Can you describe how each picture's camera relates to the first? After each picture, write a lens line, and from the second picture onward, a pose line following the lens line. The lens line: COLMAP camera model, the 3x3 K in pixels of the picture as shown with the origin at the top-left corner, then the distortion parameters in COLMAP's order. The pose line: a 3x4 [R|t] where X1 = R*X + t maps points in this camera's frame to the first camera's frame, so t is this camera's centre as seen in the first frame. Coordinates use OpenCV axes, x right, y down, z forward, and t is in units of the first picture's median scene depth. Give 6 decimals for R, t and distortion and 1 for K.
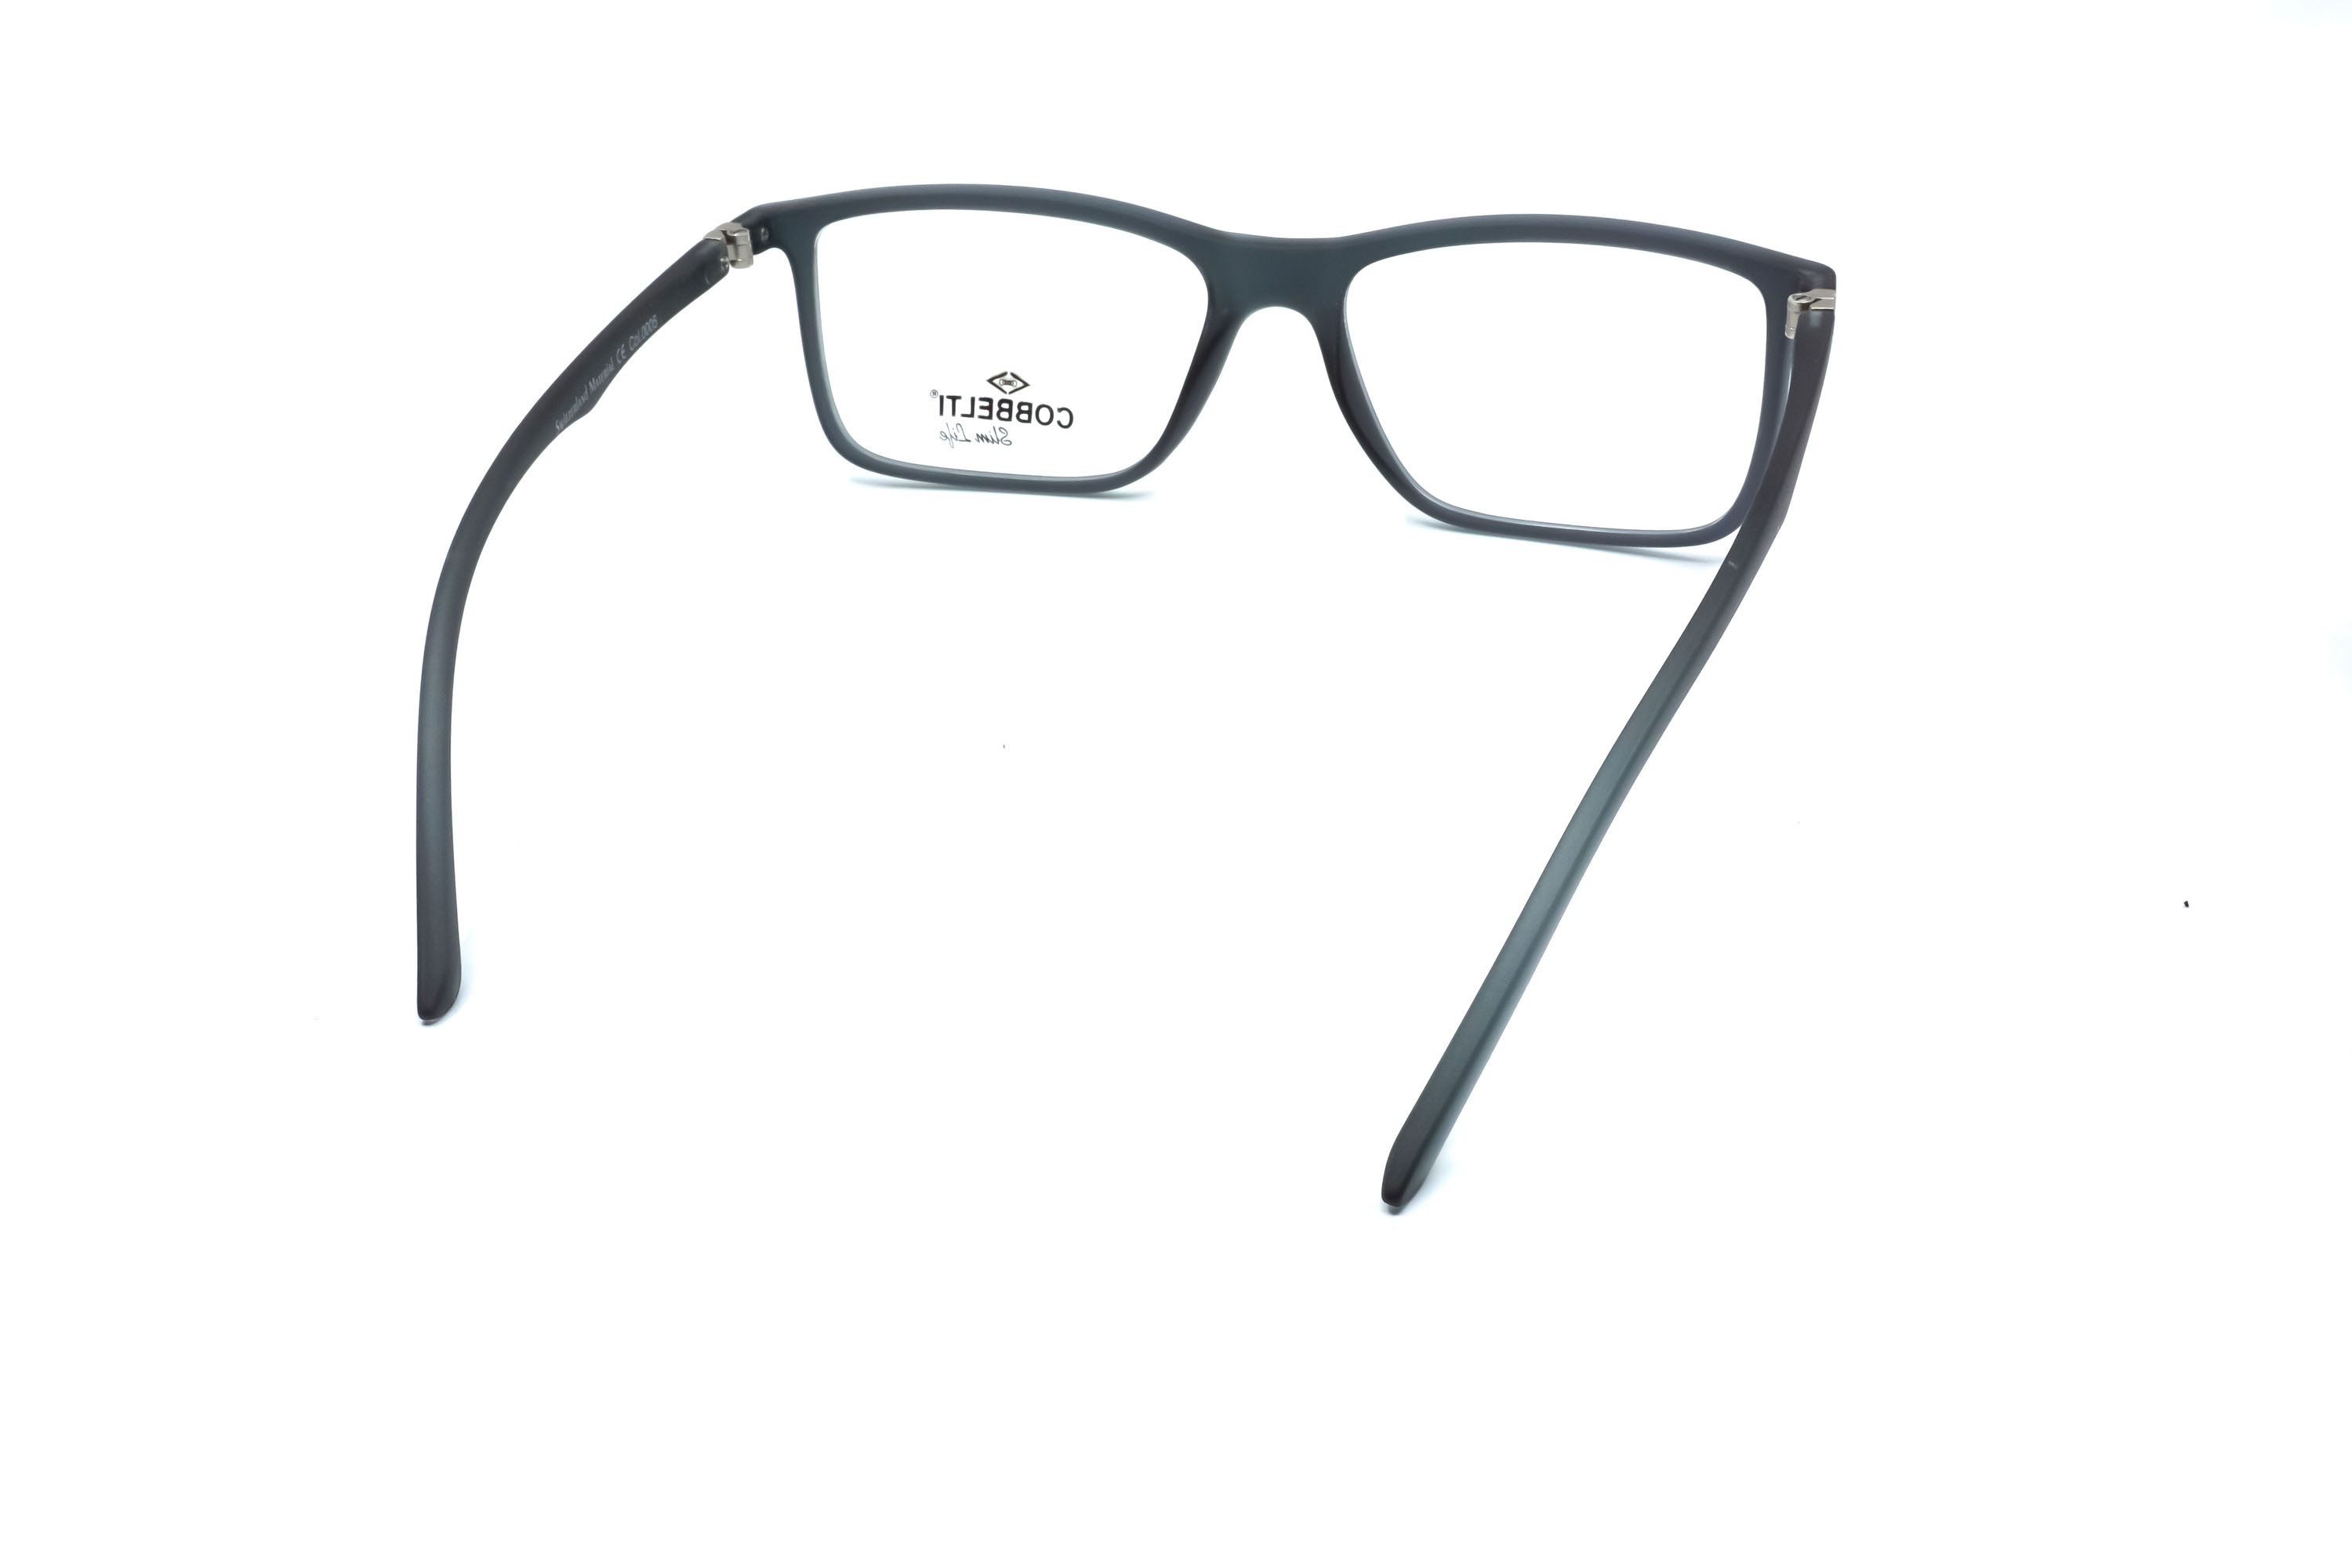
lens RADIAL K [[2596.1, 0, 1177.0], [0, 2596.1, 759.8], [0, 0, 1]] dist [0.053983, 0.000000]
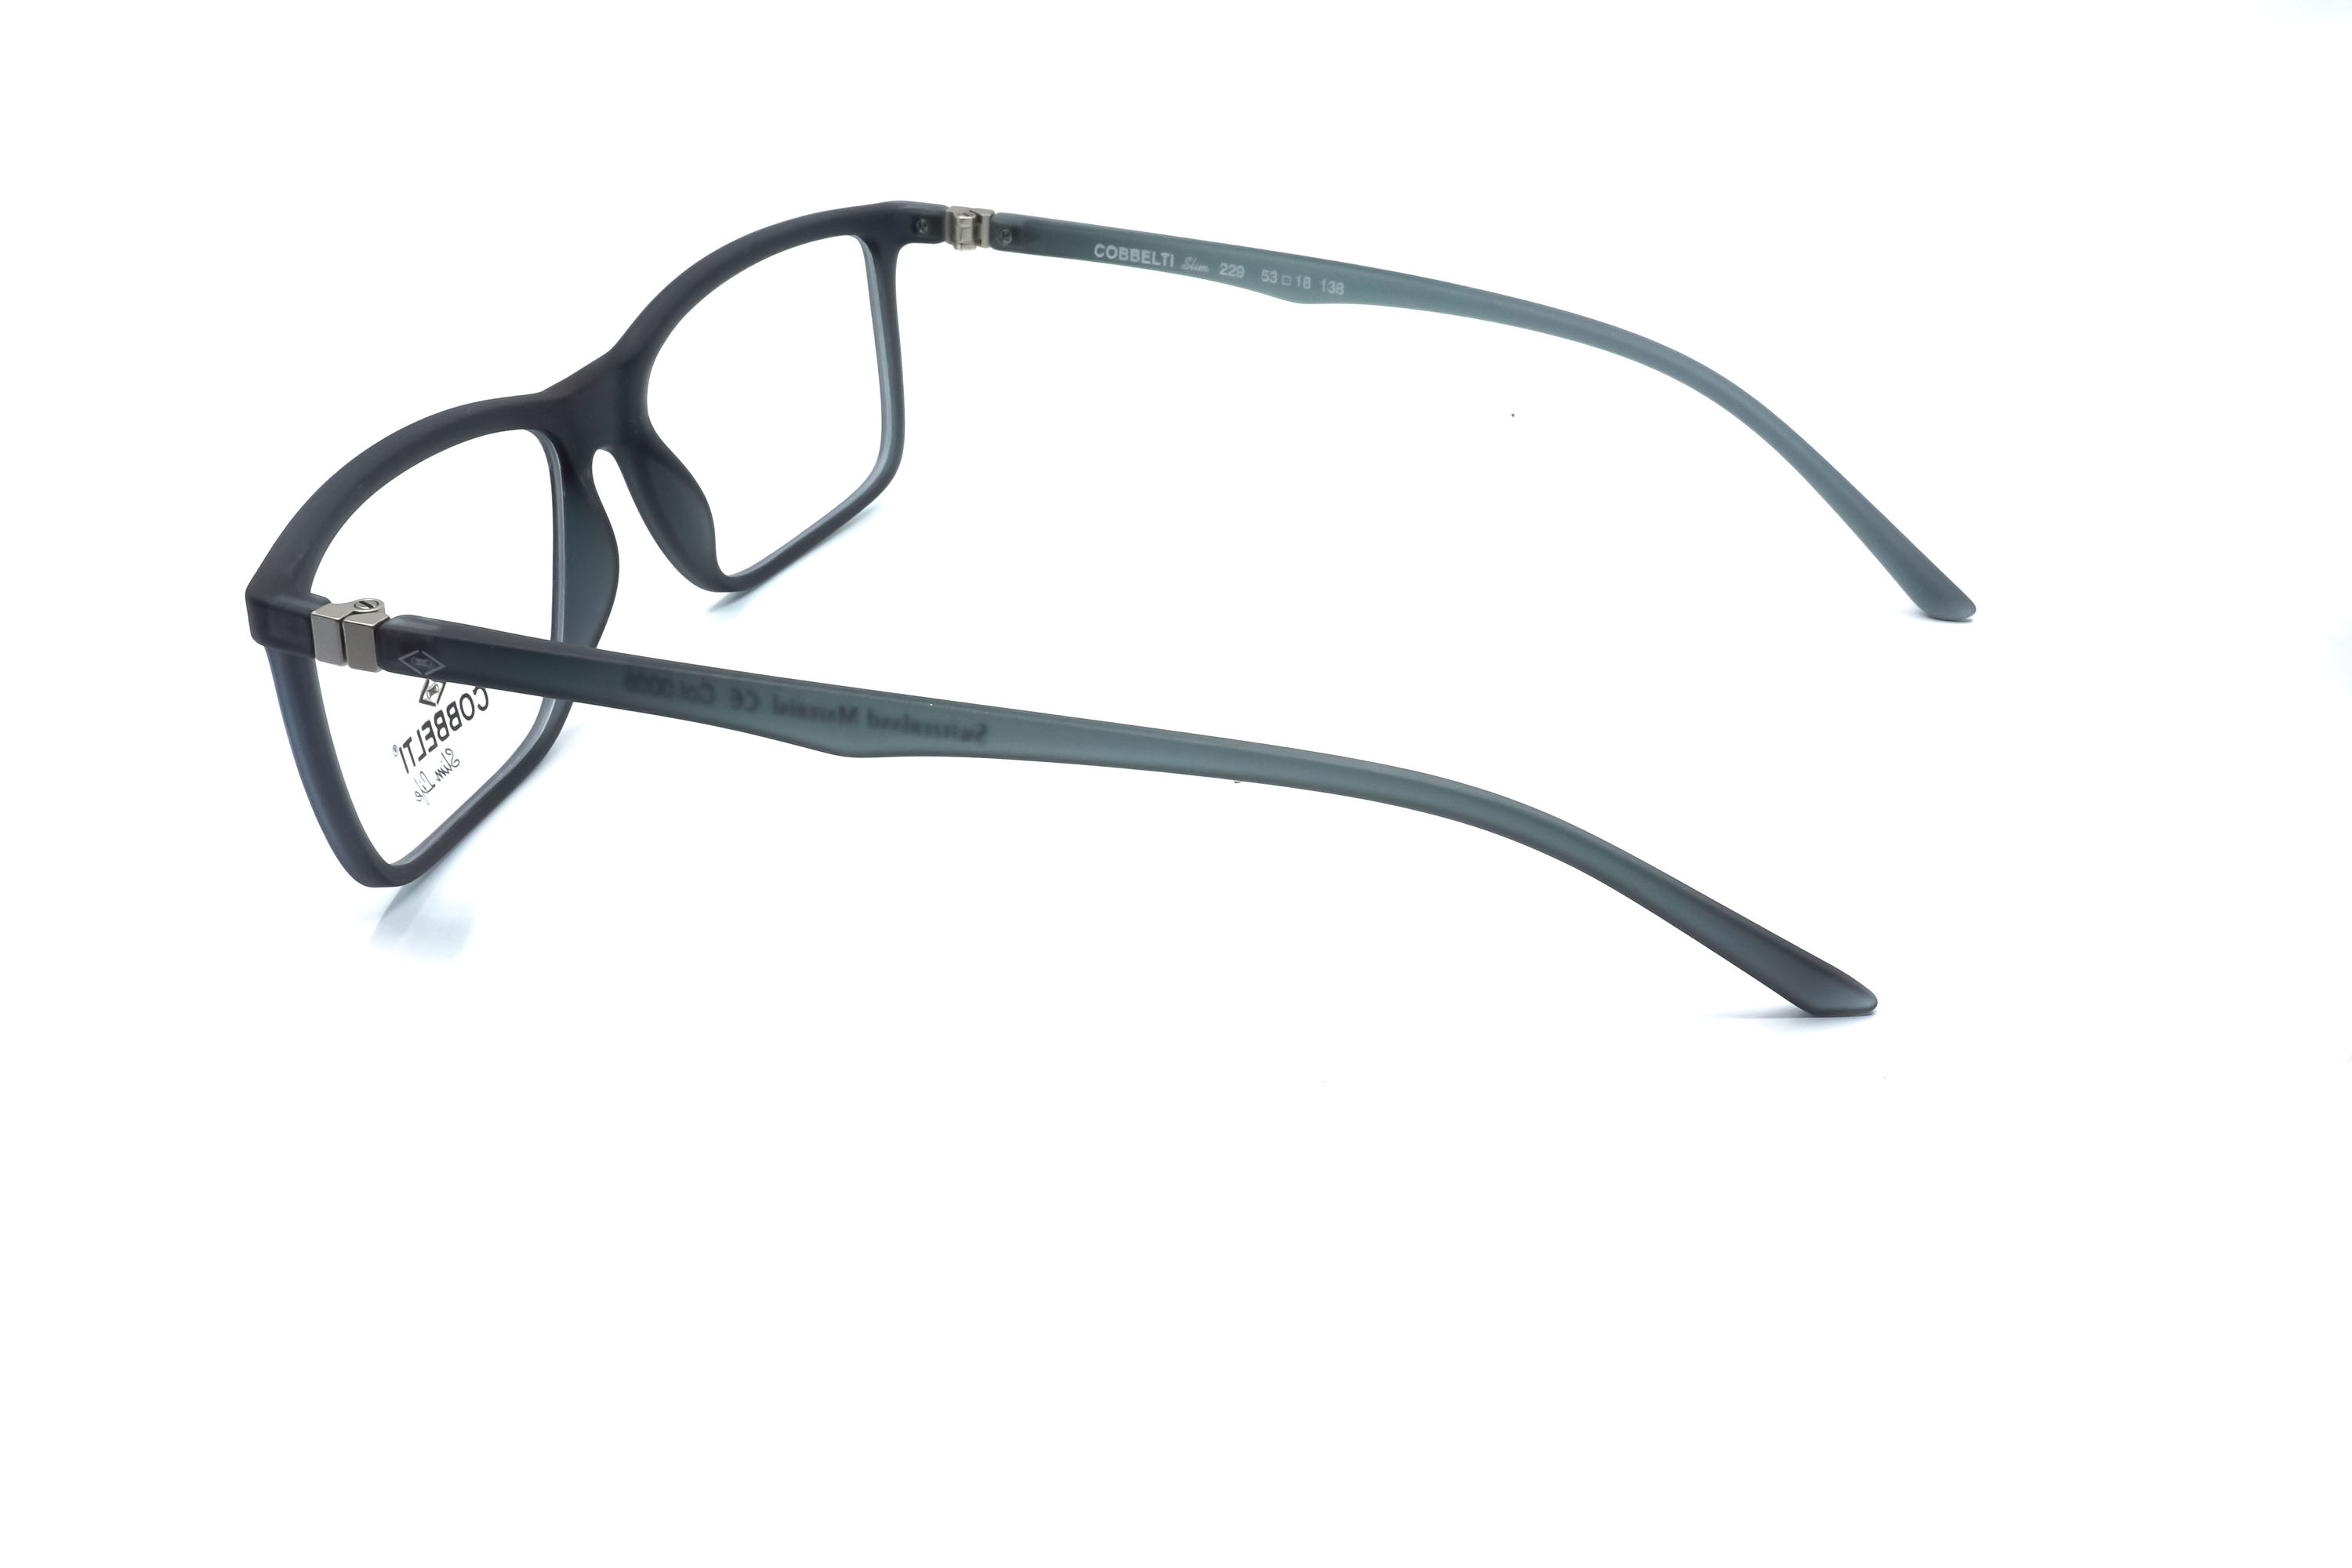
lens RADIAL K [[2596.1, 0, 1185.7], [0, 2596.1, 789.3], [0, 0, 1]] dist [0.053983, 0.000000]
pose [[-0.000901, -0.426053, 0.904698, -0.764395], [0.473033, 0.796898, 0.375758, -0.303811], [-0.881044, 0.428291, 0.200819, 0.666487]]
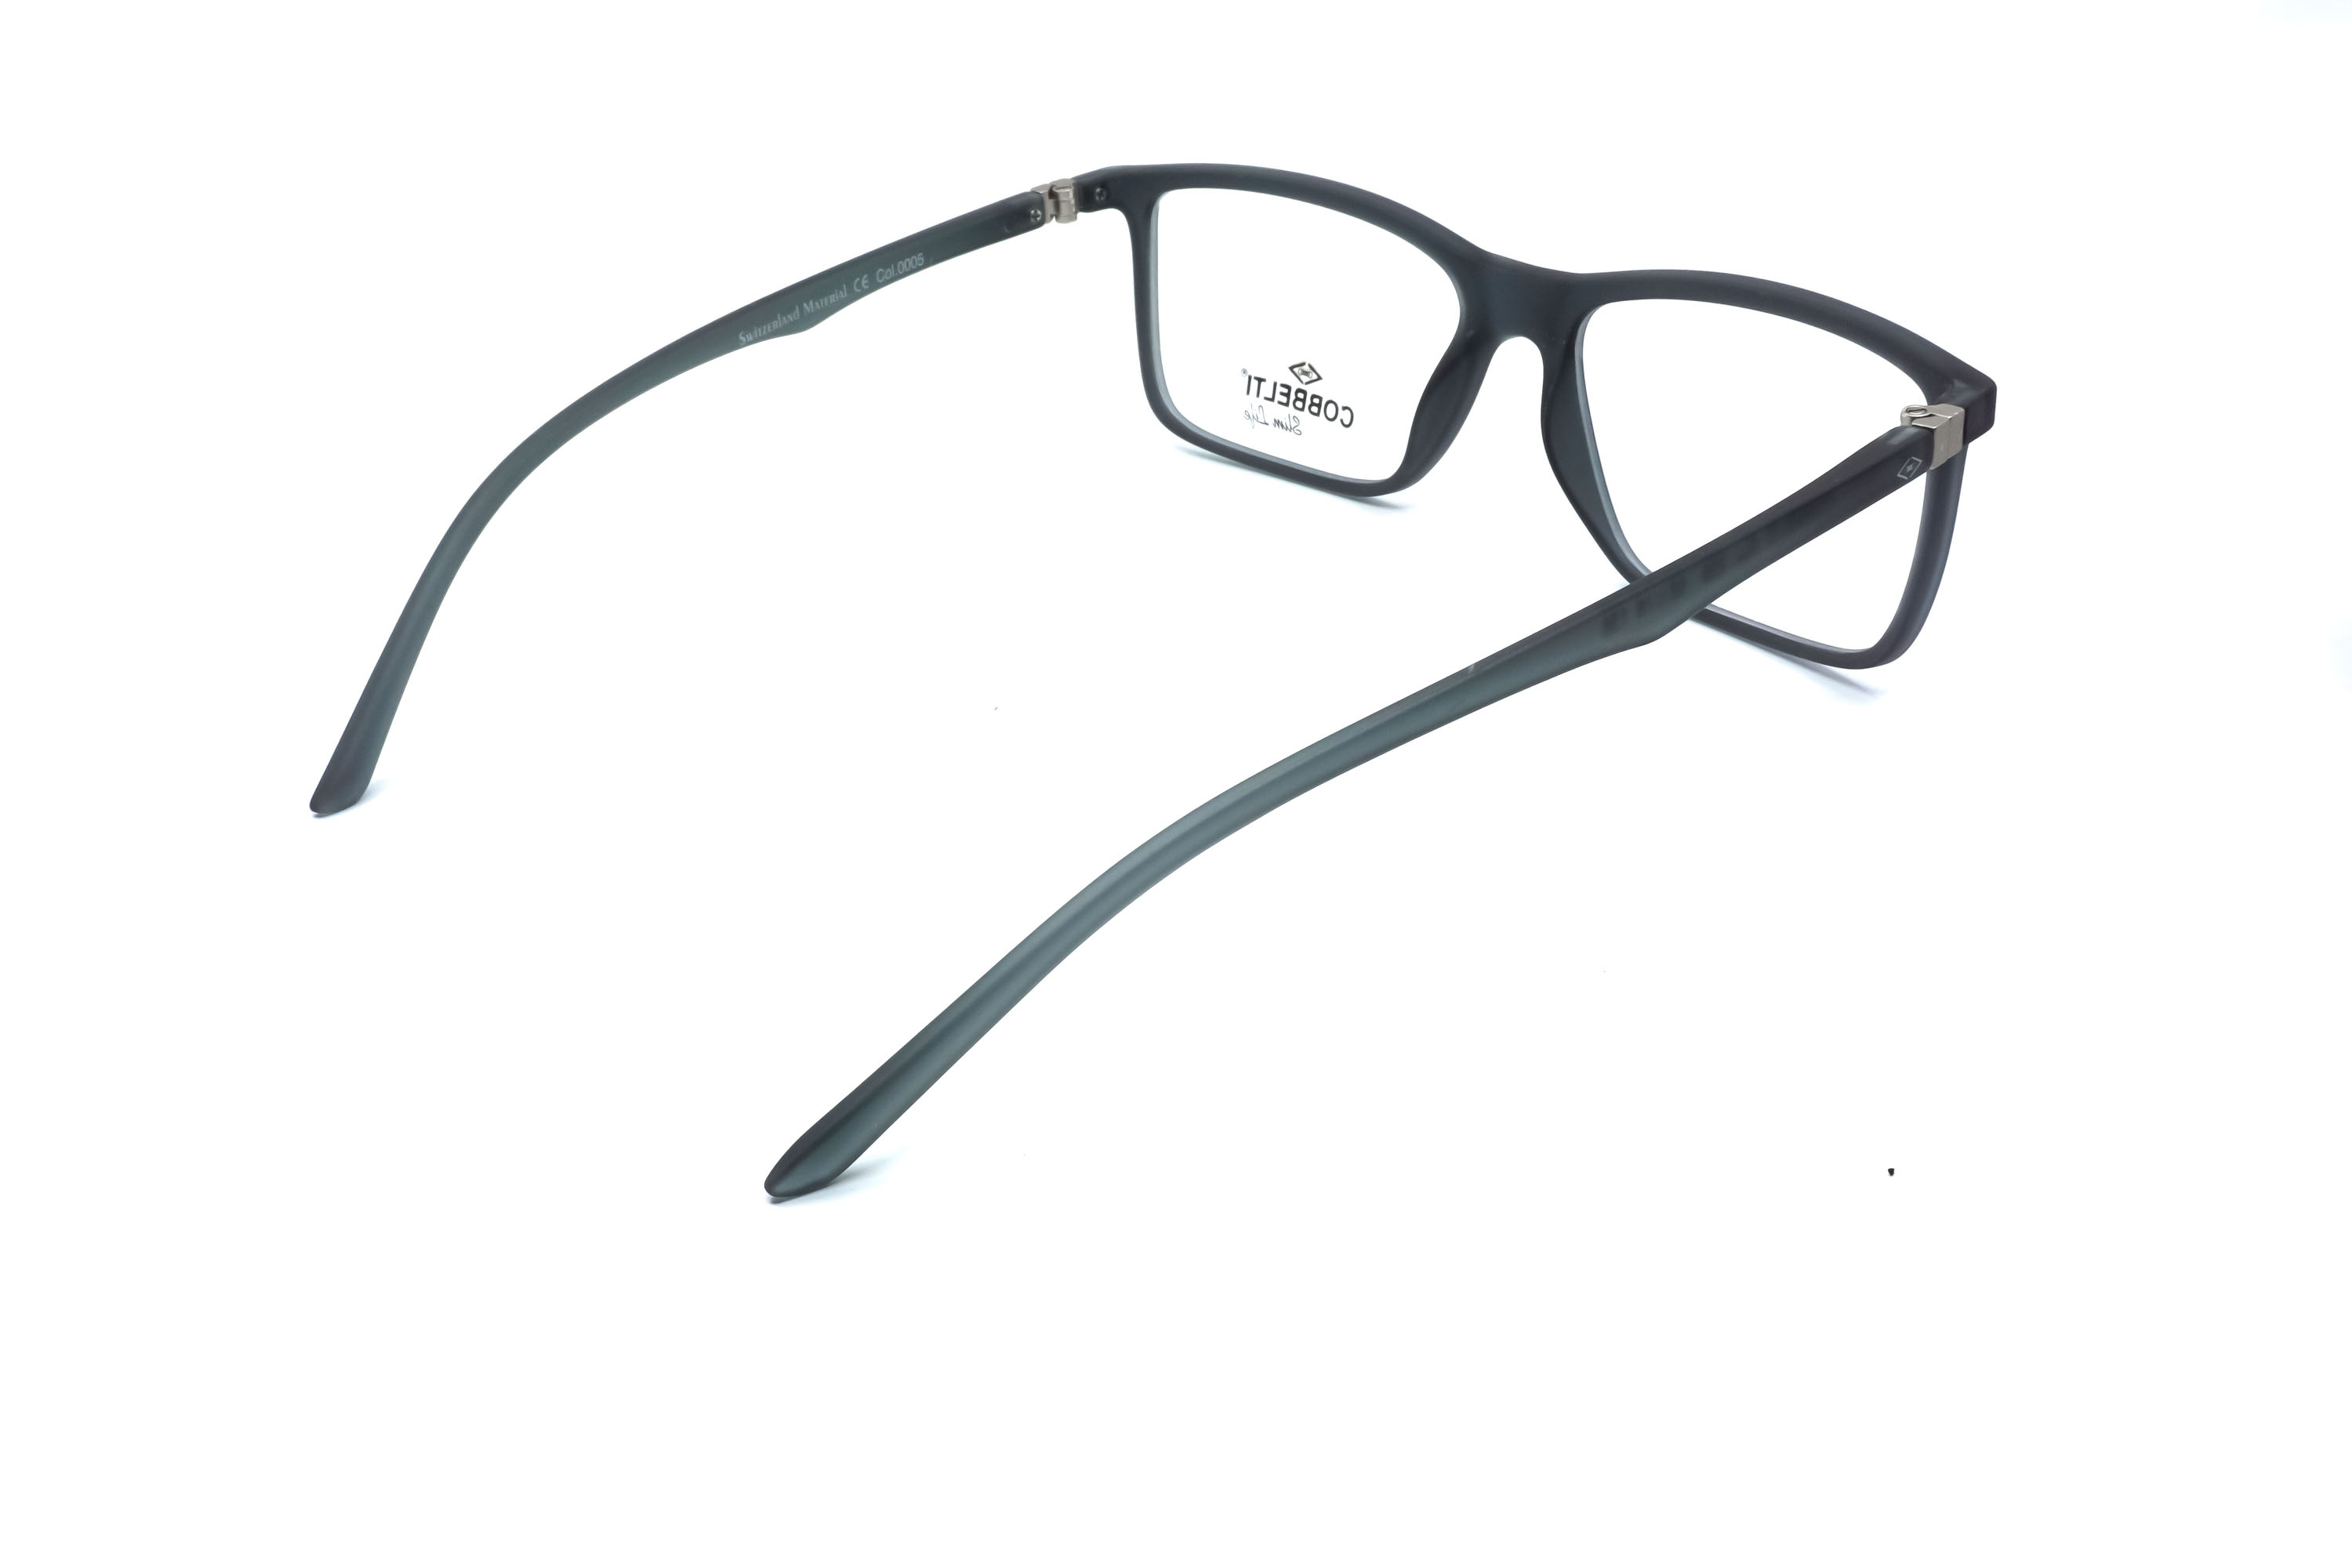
lens RADIAL K [[2596.1, 0, 1158.6], [0, 2596.1, 799.9], [0, 0, 1]] dist [0.053983, 0.000000]
pose [[0.858099, 0.234349, -0.456889, 0.381799], [-0.220138, 0.971759, 0.084990, -0.058115], [0.463903, 0.027649, 0.885454, 0.093256]]
